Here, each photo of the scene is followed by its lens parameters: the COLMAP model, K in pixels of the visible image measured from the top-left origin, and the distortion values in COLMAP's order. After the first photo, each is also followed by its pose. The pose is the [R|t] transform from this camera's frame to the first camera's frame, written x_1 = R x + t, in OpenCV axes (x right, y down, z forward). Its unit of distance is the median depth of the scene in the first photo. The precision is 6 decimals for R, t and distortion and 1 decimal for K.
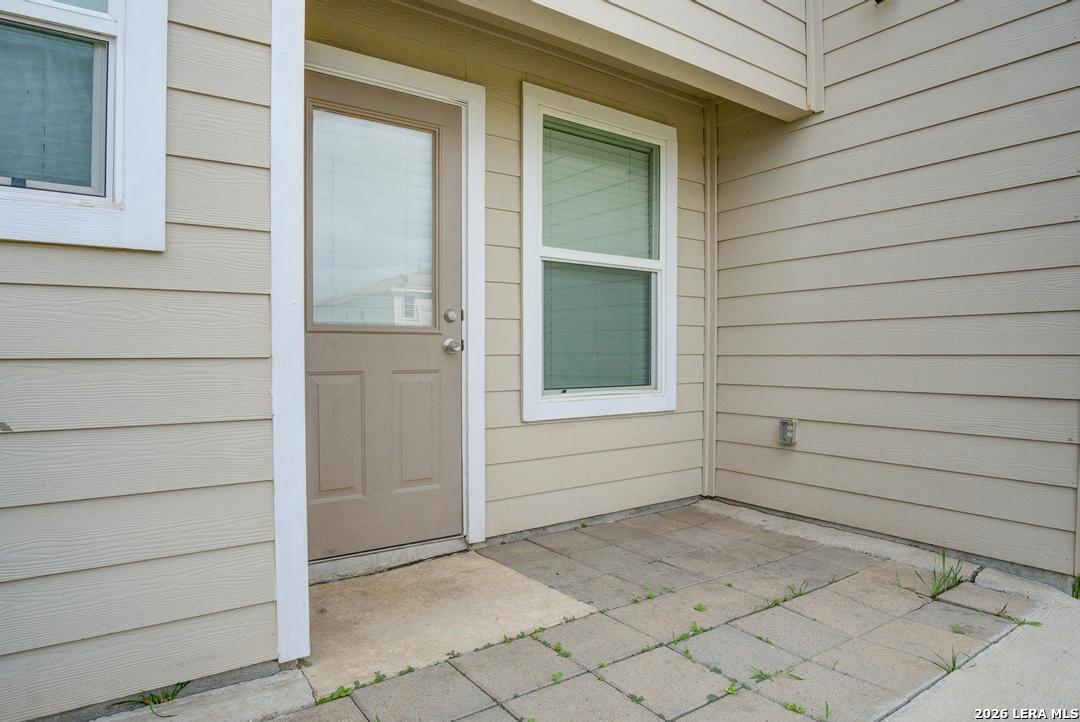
lens RADIAL K [[617.8, 0, 506.3], [0, 617.8, 397.6], [0, 0, 1]] dist [-0.043406, 0.000674]
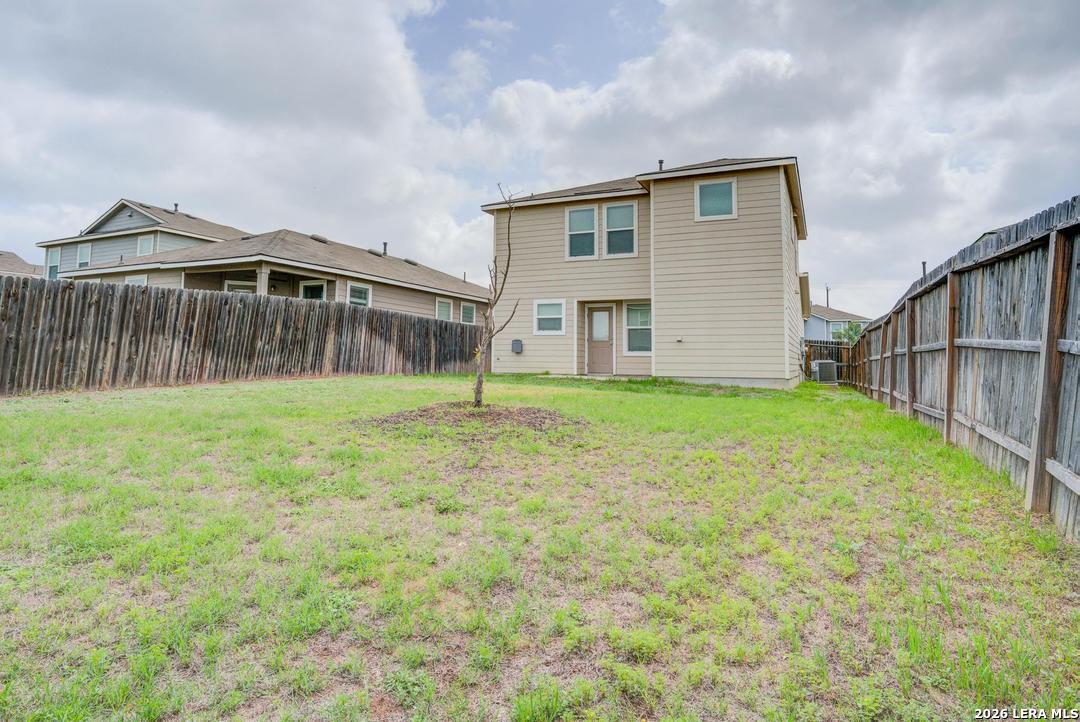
lens RADIAL K [[590.7, 0, 536.5], [0, 590.7, 356.9], [0, 0, 1]] dist [-0.041337, -0.000257]
pose [[0.532895, 0.002000, -0.846179, 4.681359], [-0.074608, 0.996214, -0.044631, 0.387085], [0.842886, 0.086915, 0.531027, -2.917535]]
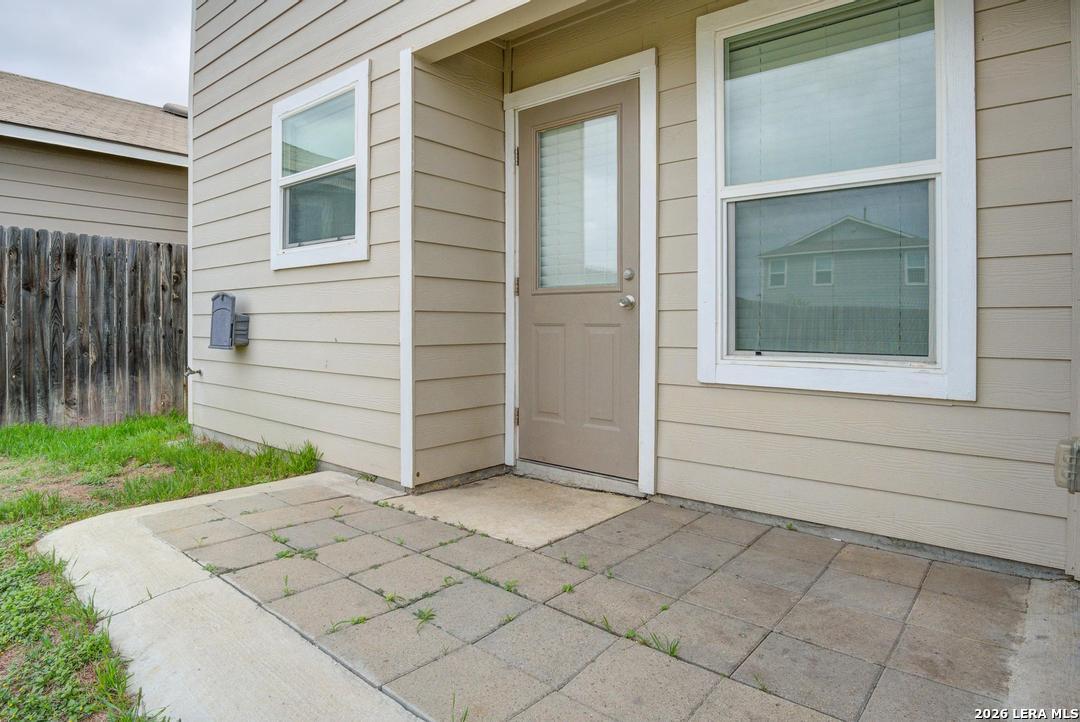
lens RADIAL K [[612.0, 0, 535.1], [0, 612.0, 358.4], [0, 0, 1]] dist [-0.057559, 0.017411]
pose [[0.283431, 0.059963, -0.957116, 0.873575], [-0.072098, 0.996551, 0.041083, -0.017251], [0.956279, 0.057362, 0.286777, 0.529306]]
